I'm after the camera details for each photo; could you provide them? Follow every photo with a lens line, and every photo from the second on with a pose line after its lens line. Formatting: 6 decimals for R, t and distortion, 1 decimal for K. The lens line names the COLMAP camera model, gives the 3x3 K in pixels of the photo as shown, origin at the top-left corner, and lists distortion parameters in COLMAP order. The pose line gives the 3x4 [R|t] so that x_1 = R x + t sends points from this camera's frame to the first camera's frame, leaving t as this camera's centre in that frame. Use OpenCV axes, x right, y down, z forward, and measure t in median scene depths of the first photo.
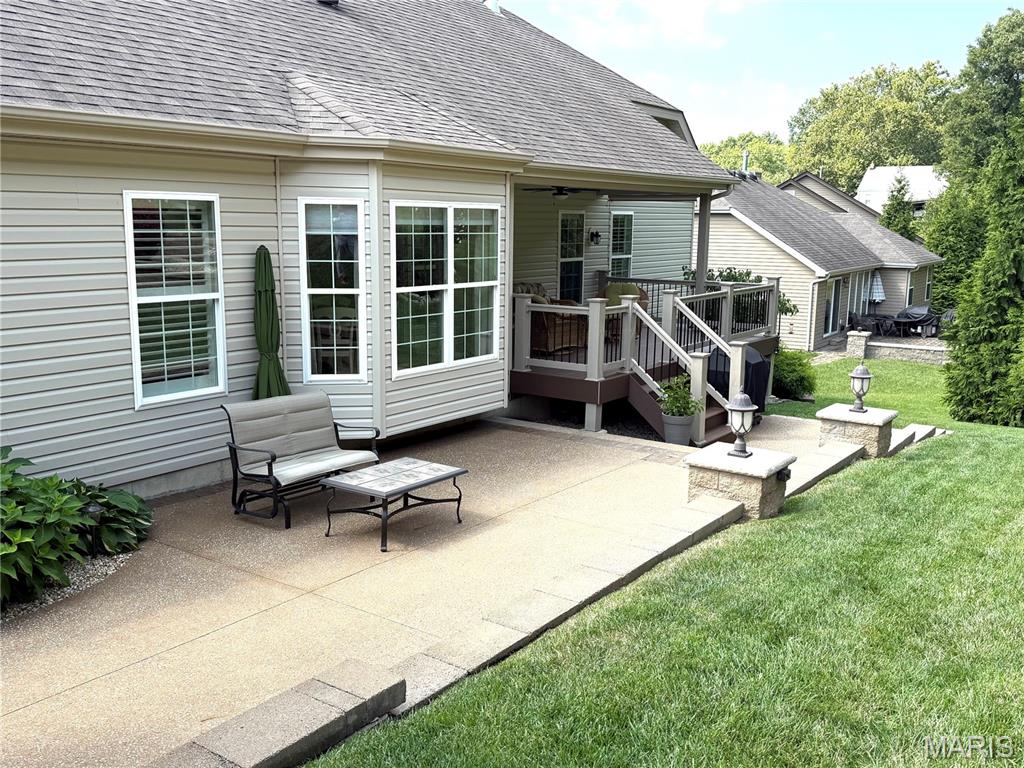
lens RADIAL K [[920.5, 0, 512.0], [0, 920.5, 384.0], [0, 0, 1]] dist [0.165366, -0.283394]
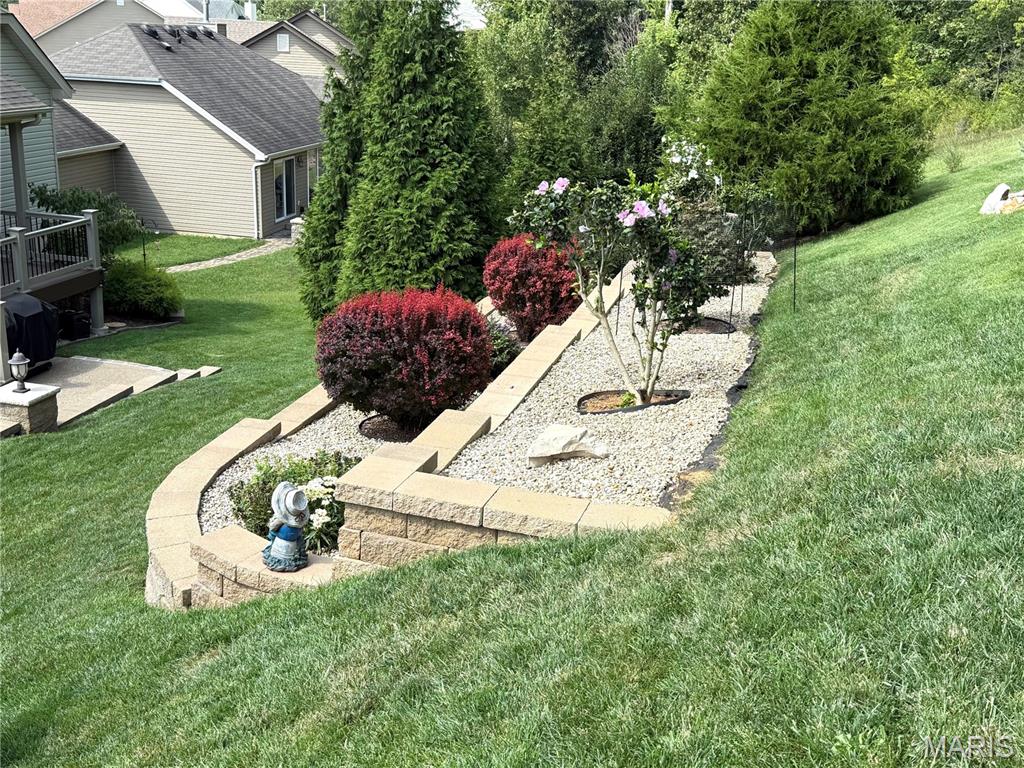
lens RADIAL K [[1088.7, 0, 512.0], [0, 1088.7, 384.0], [0, 0, 1]] dist [0.235280, -0.574669]
pose [[0.929892, -0.085317, 0.357801, 0.443888], [0.030265, 0.987177, 0.156734, -0.180329], [-0.366585, -0.134917, 0.920550, -0.506440]]
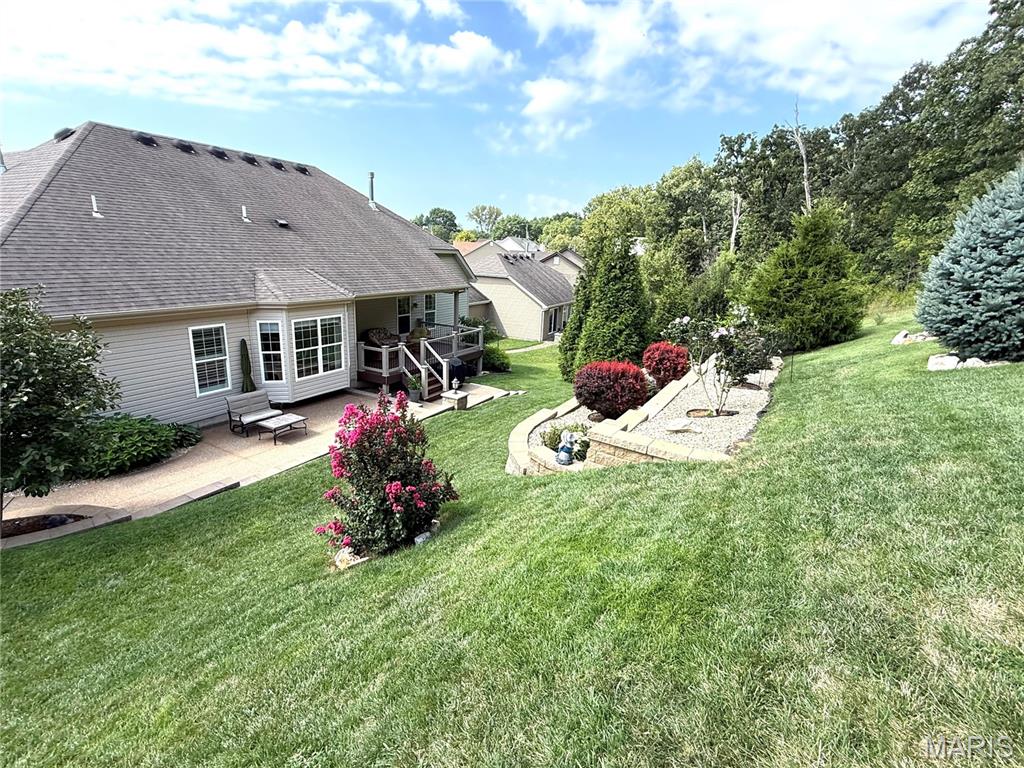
lens RADIAL K [[489.1, 0, 512.0], [0, 489.1, 384.0], [0, 0, 1]] dist [0.001181, 0.000423]
pose [[0.994478, 0.003107, 0.104901, 0.387348], [-0.014106, 0.994448, 0.104279, -0.170244], [-0.103995, -0.105183, 0.989000, -0.581218]]
